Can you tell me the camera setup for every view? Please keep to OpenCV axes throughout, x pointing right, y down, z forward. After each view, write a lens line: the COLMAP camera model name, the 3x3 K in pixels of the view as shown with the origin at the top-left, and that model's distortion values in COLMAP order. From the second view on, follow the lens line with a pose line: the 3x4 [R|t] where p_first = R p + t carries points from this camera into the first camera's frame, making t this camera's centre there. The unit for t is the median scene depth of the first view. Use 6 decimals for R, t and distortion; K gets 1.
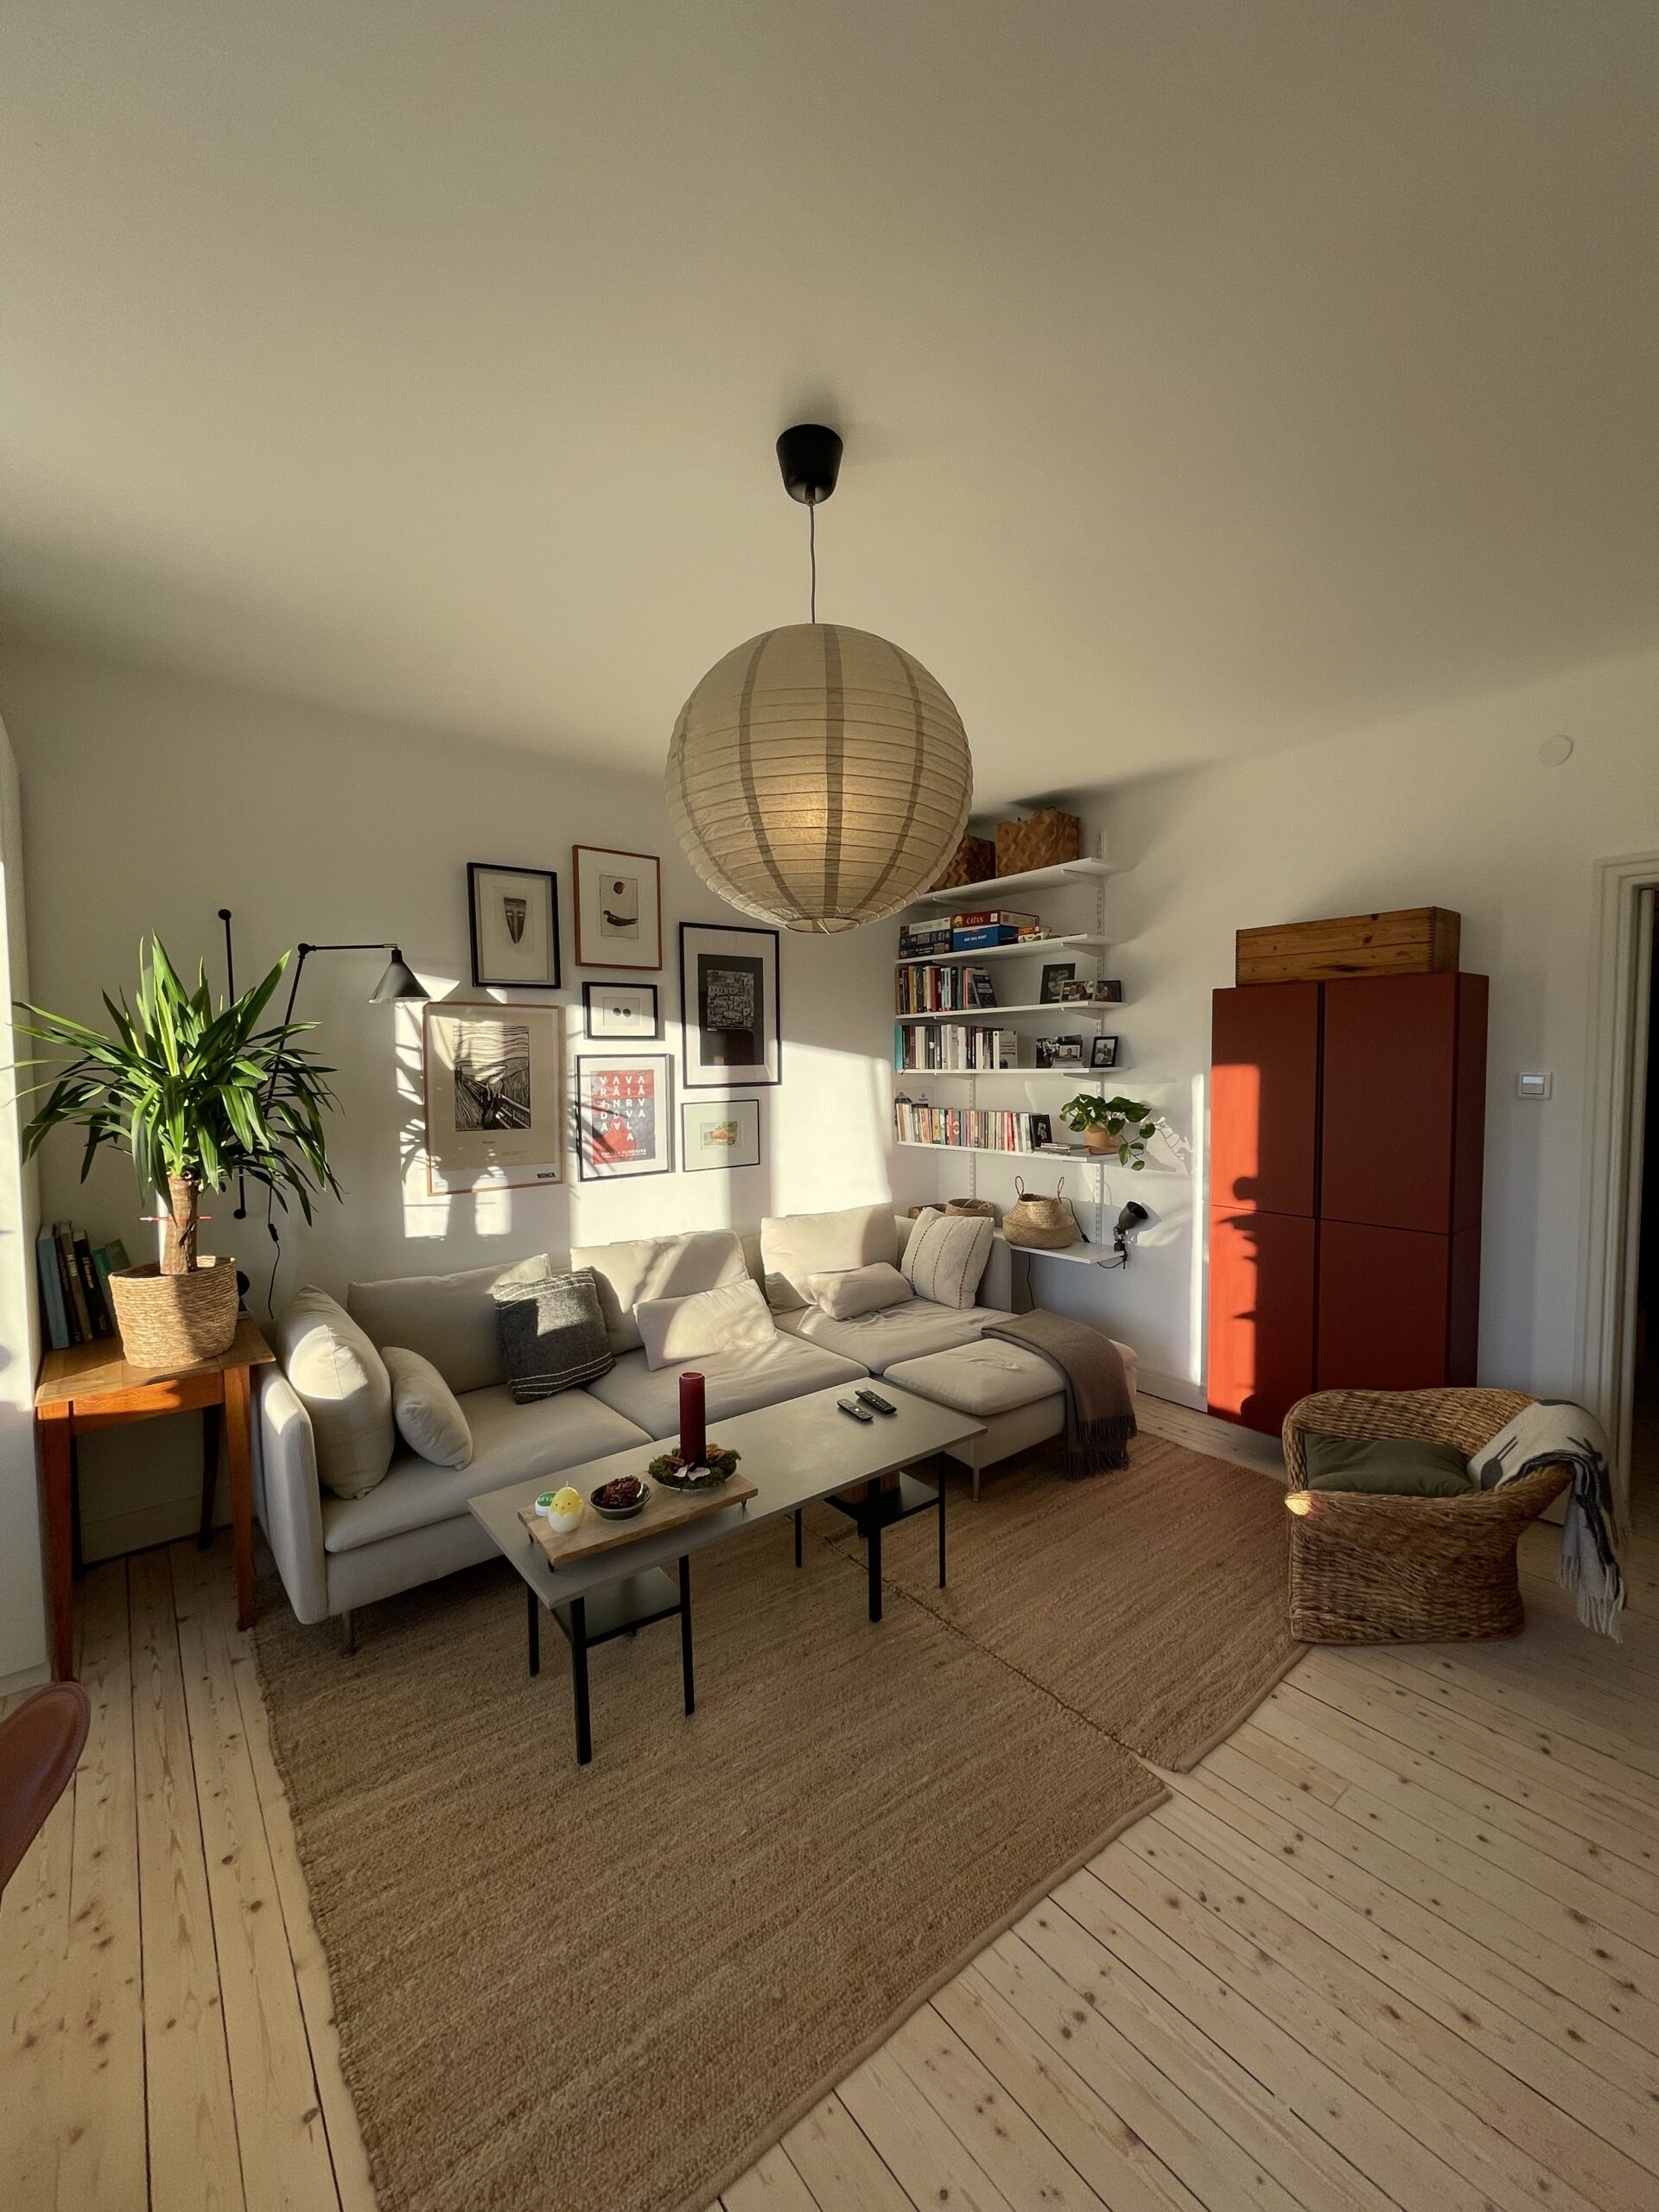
lens RADIAL K [[893.5, 0, 826.4], [0, 893.5, 1107.2], [0, 0, 1]] dist [-0.001447, 0.000419]
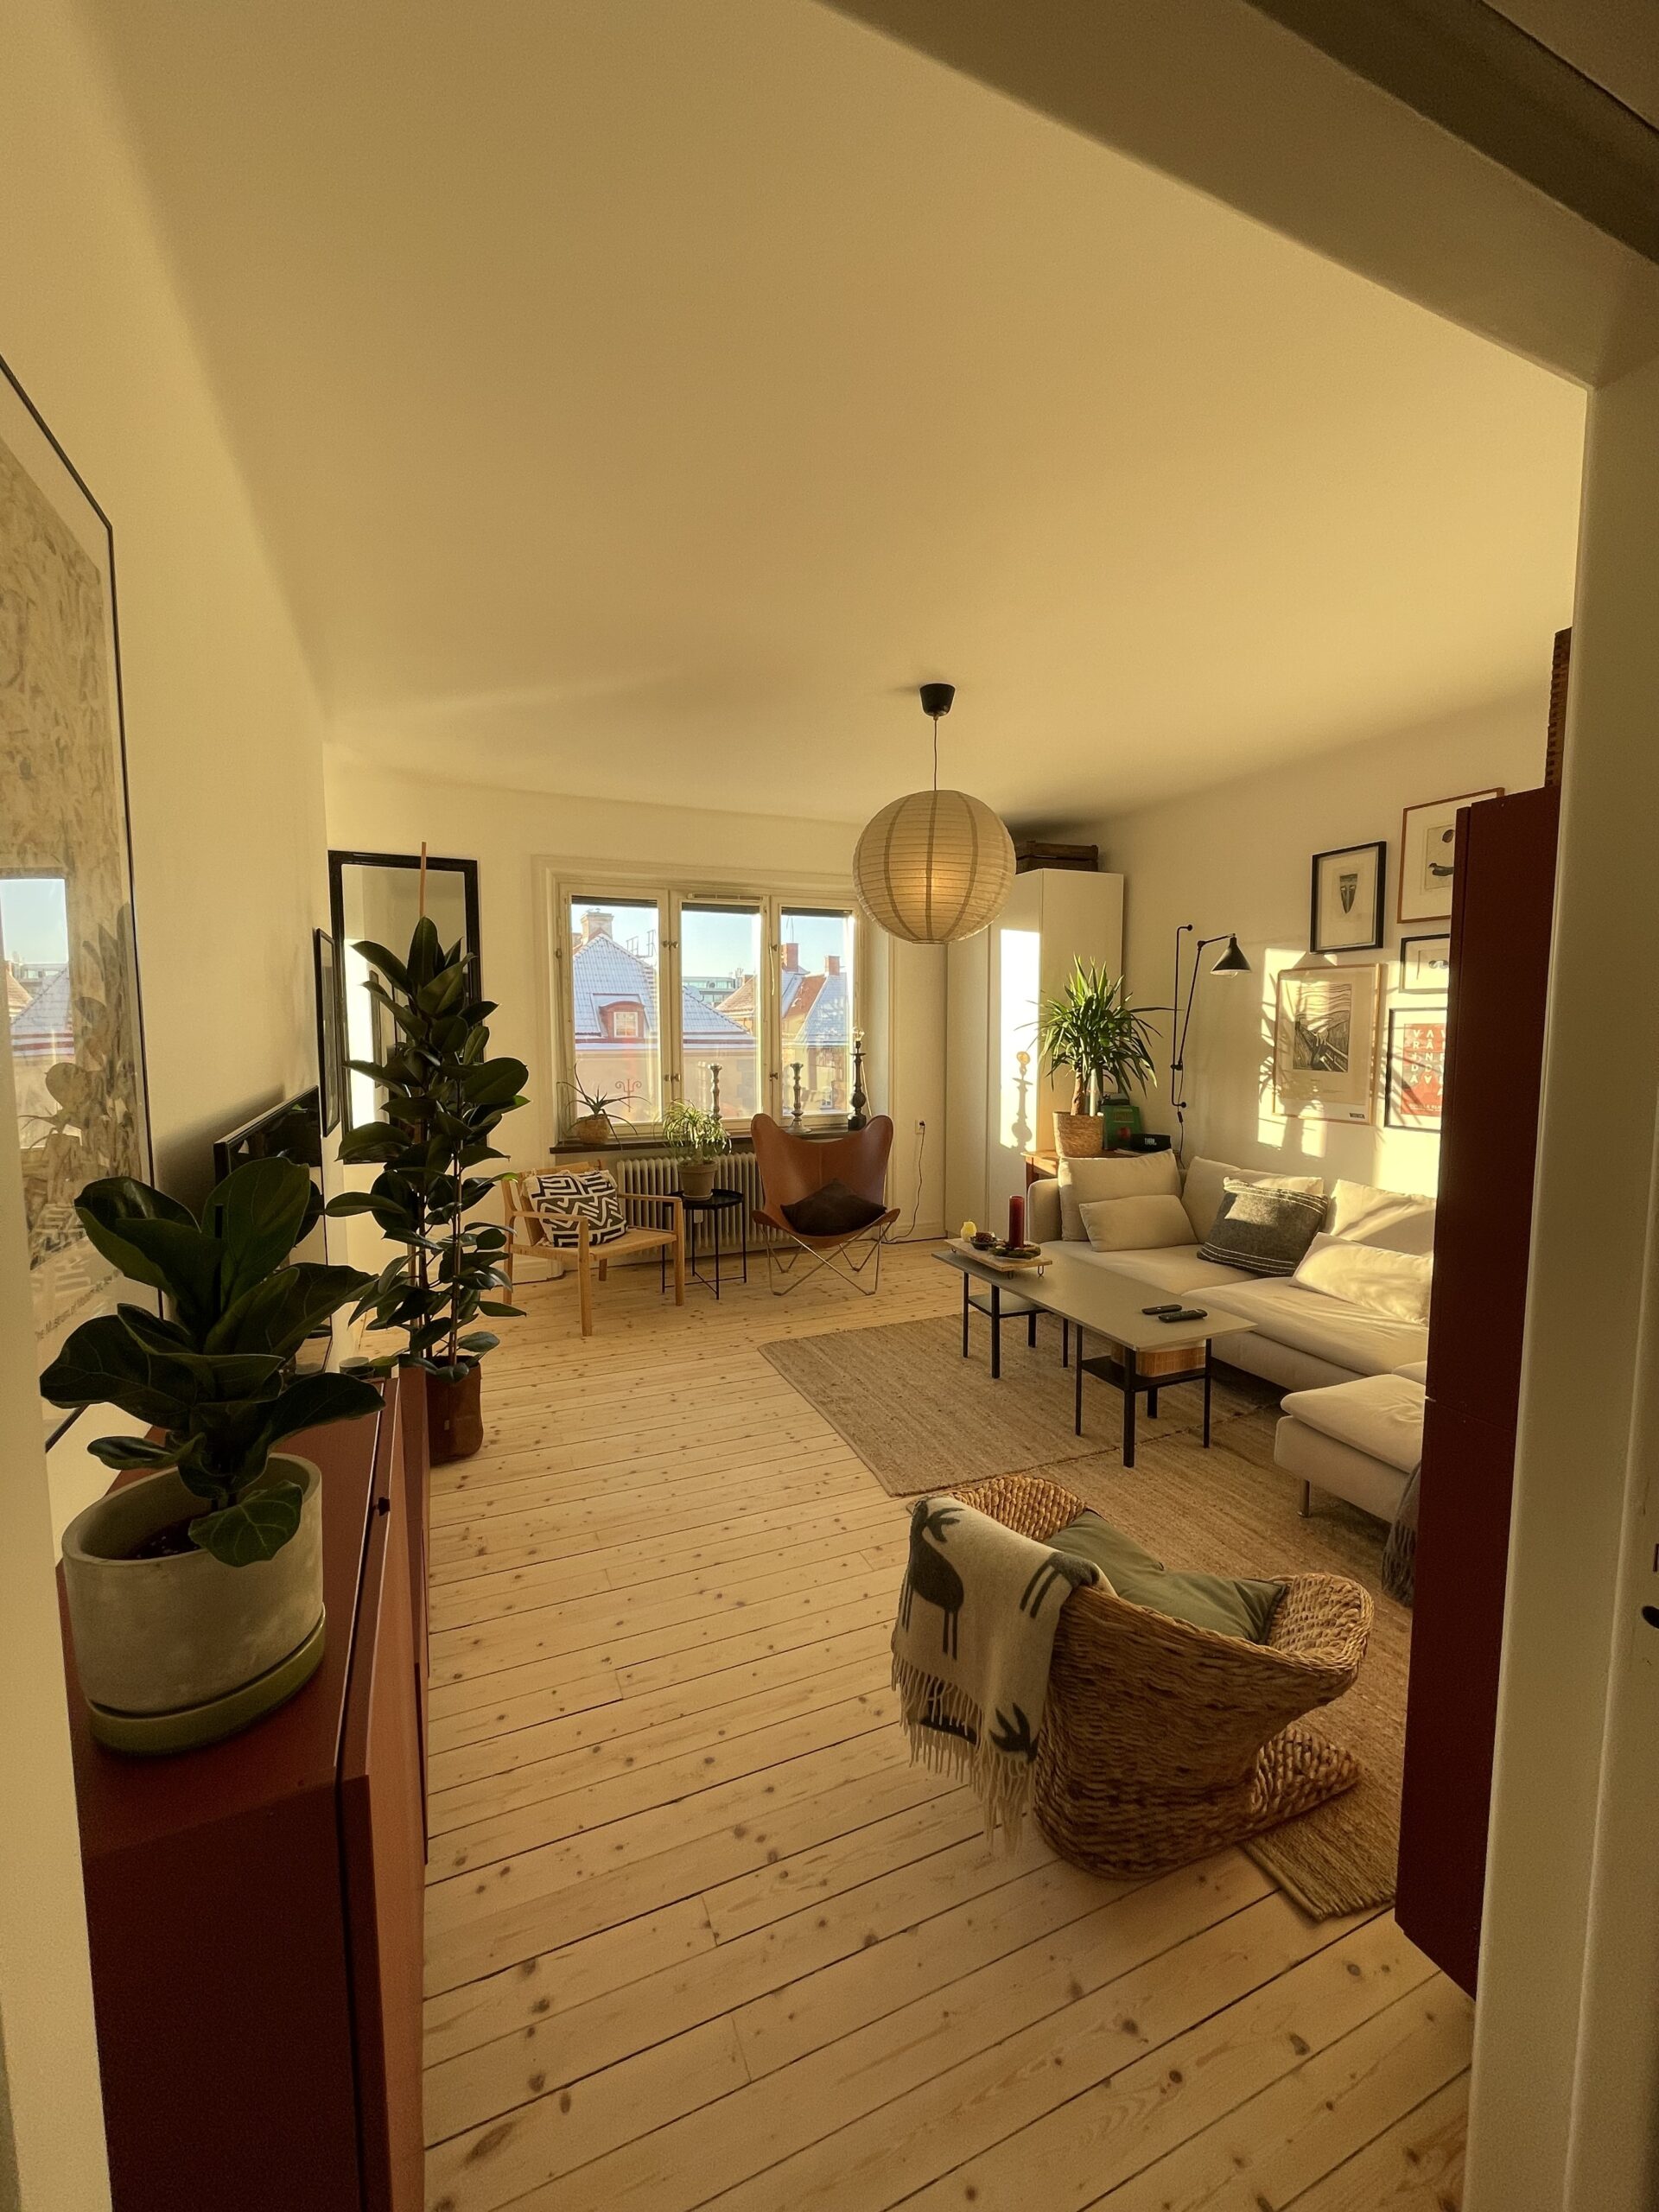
lens RADIAL K [[893.5, 0, 827.7], [0, 893.5, 1103.0], [0, 0, 1]] dist [-0.001447, 0.000419]
pose [[-0.257821, 0.091801, -0.961822, 0.977875], [-0.056202, 0.992366, 0.109781, -0.026993], [0.964557, 0.082360, -0.250693, 0.659920]]
